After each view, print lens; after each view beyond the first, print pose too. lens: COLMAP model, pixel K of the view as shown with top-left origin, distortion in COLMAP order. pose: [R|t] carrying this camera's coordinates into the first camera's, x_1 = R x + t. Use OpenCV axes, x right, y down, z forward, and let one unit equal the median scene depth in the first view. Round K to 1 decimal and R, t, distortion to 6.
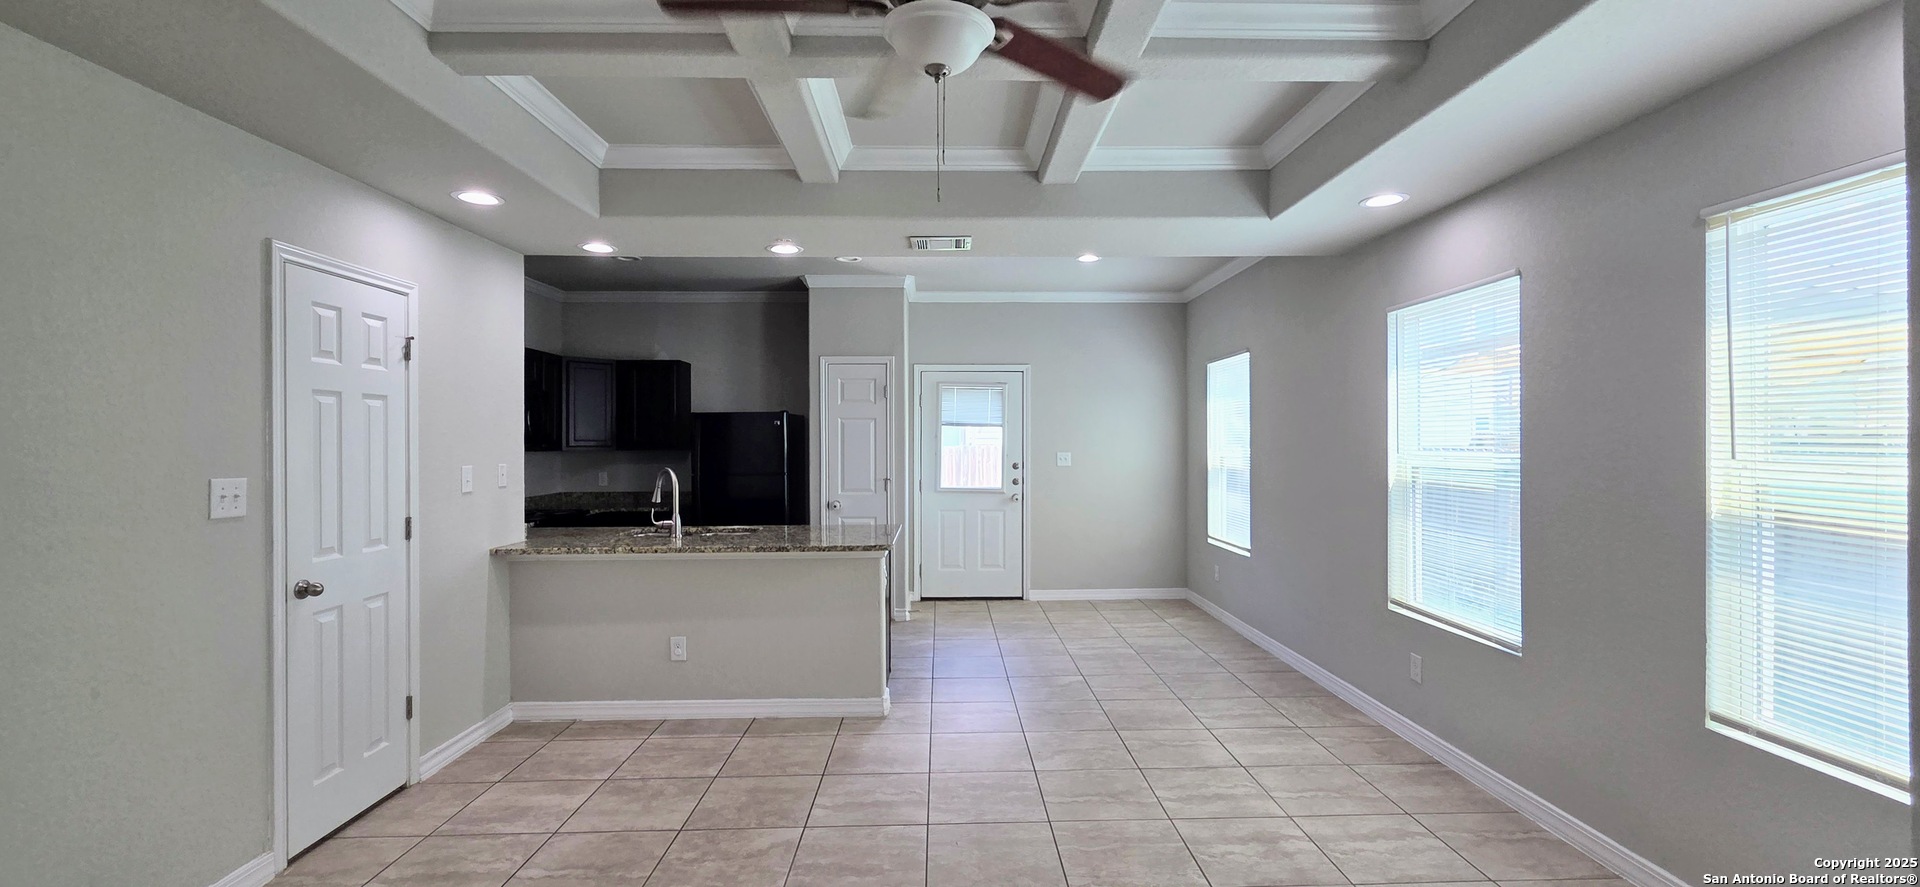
lens RADIAL K [[783.9, 0, 964.0], [0, 783.9, 436.9], [0, 0, 1]] dist [0.000288, 0.000378]
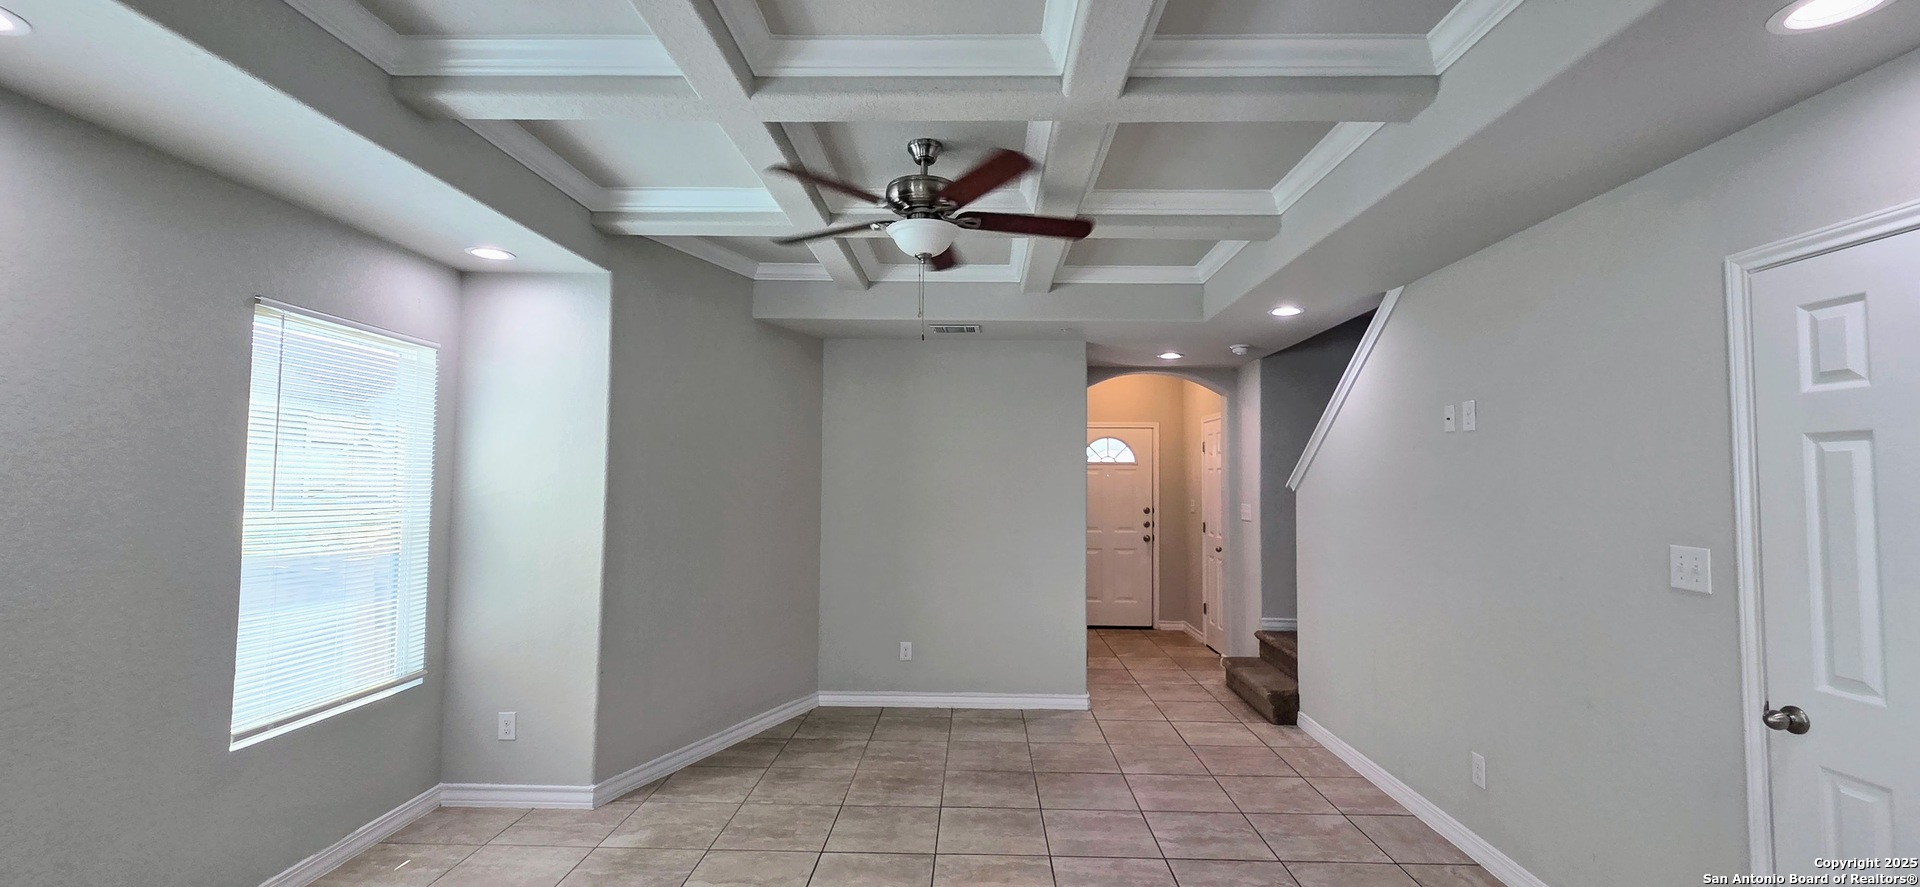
lens RADIAL K [[783.9, 0, 964.0], [0, 783.9, 436.9], [0, 0, 1]] dist [0.000288, 0.000378]
pose [[-0.996239, -0.002426, 0.086616, -0.103124], [-0.007613, 0.998193, -0.059602, -0.008530], [-0.086315, -0.060038, -0.994457, 1.163727]]
